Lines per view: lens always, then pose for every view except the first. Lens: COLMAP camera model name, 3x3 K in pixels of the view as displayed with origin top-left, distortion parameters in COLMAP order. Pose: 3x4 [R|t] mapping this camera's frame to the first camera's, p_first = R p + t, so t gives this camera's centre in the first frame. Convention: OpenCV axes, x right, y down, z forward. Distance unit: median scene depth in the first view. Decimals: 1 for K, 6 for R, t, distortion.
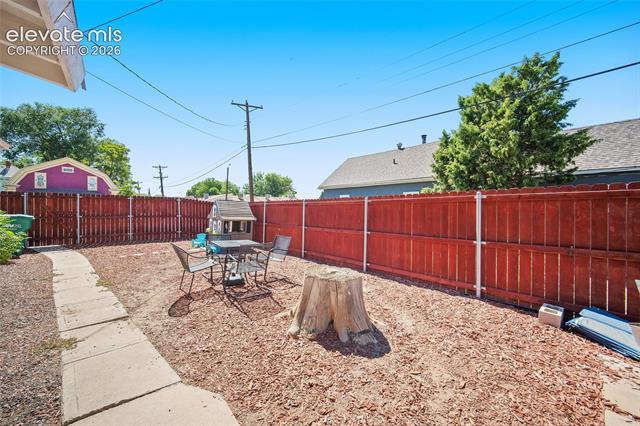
lens RADIAL K [[255.2, 0, 319.3], [0, 255.2, 211.1], [0, 0, 1]] dist [-0.000762, -0.000296]
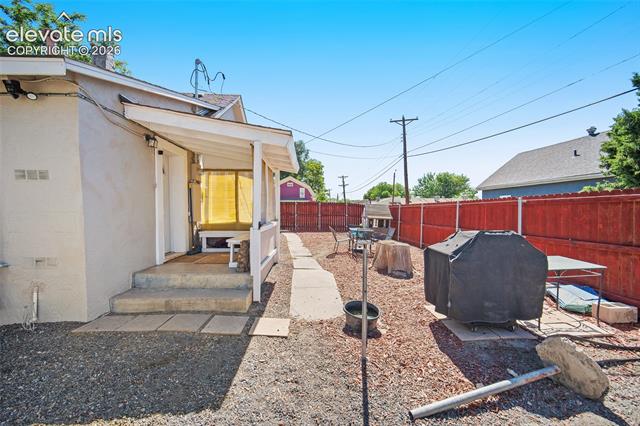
lens RADIAL K [[255.2, 0, 321.4], [0, 255.2, 211.2], [0, 0, 1]] dist [-0.000762, -0.000296]
pose [[0.794044, -0.000221, -0.607860, 0.128487], [-0.002917, 0.999987, -0.004174, 0.000693], [0.607854, 0.005088, 0.794033, -0.140950]]
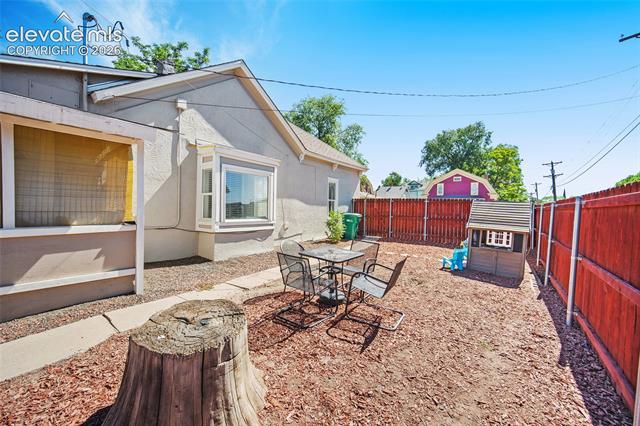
lens RADIAL K [[255.2, 0, 317.6], [0, 255.2, 209.7], [0, 0, 1]] dist [-0.000762, -0.000296]
pose [[0.206440, 0.009202, -0.978416, 0.108055], [-0.028288, 0.999594, 0.003433, -0.003350], [0.978050, 0.026968, 0.206616, 0.183719]]
